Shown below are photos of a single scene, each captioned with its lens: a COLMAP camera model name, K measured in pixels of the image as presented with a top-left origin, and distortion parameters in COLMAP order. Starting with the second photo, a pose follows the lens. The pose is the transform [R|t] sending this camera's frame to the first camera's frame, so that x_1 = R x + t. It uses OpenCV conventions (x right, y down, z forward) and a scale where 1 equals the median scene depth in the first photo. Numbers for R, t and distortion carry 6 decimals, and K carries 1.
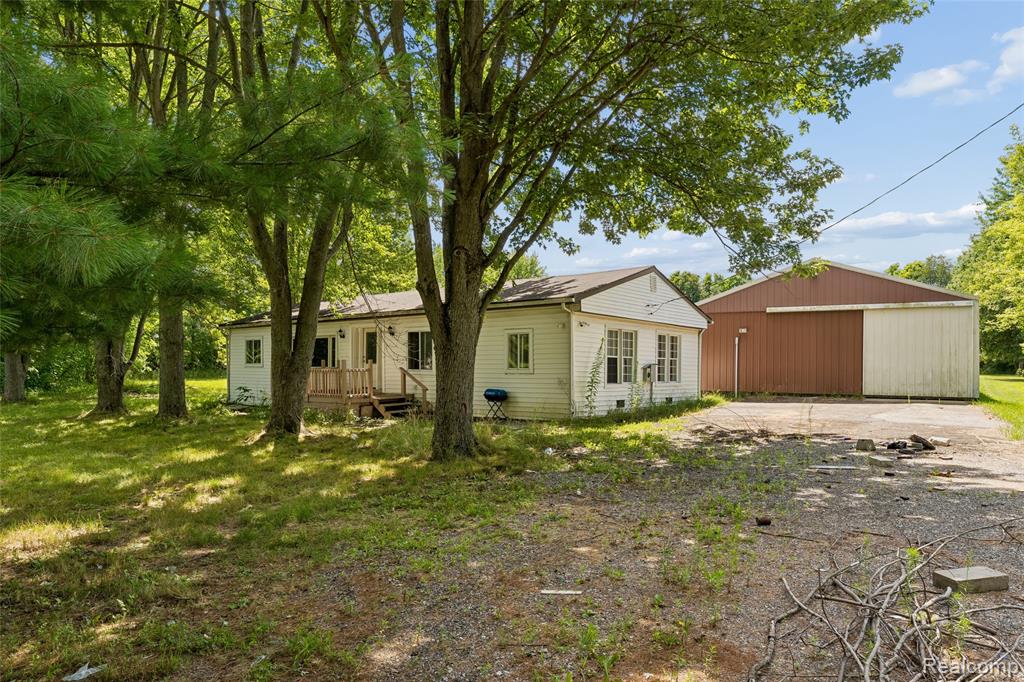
lens RADIAL K [[664.5, 0, 512.0], [0, 664.5, 341.0], [0, 0, 1]] dist [-0.000854, -0.000002]
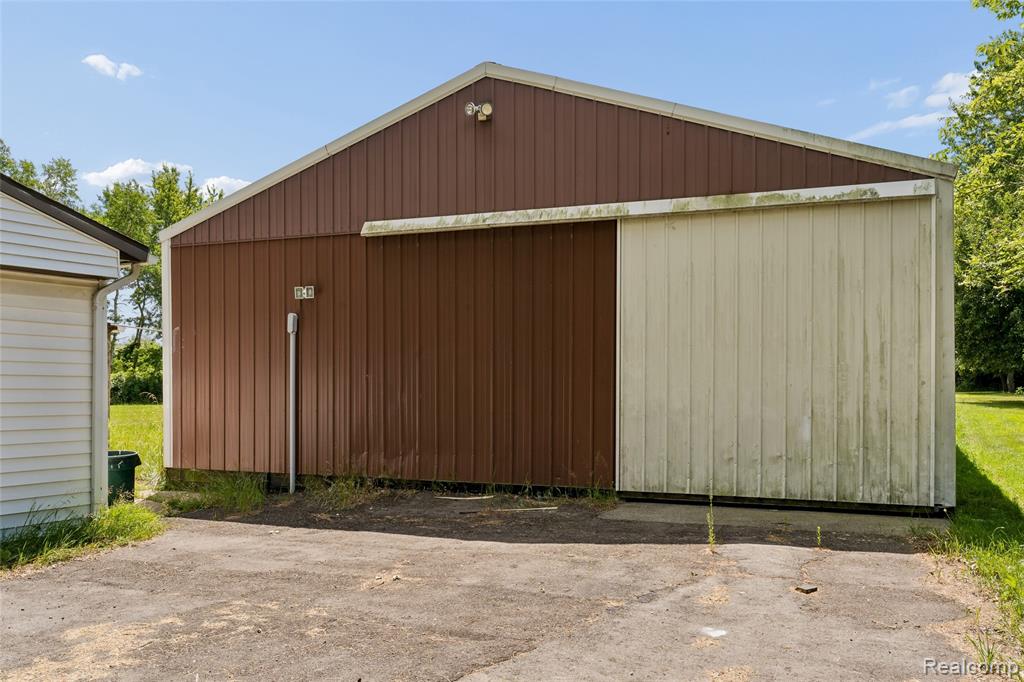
lens RADIAL K [[879.3, 0, 512.0], [0, 879.3, 341.0], [0, 0, 1]] dist [-0.000826, -0.000414]
pose [[0.988596, -0.000334, 0.150592, 0.419020], [0.001084, 0.999987, -0.004901, 0.012309], [-0.150589, 0.005009, 0.988584, 0.598809]]
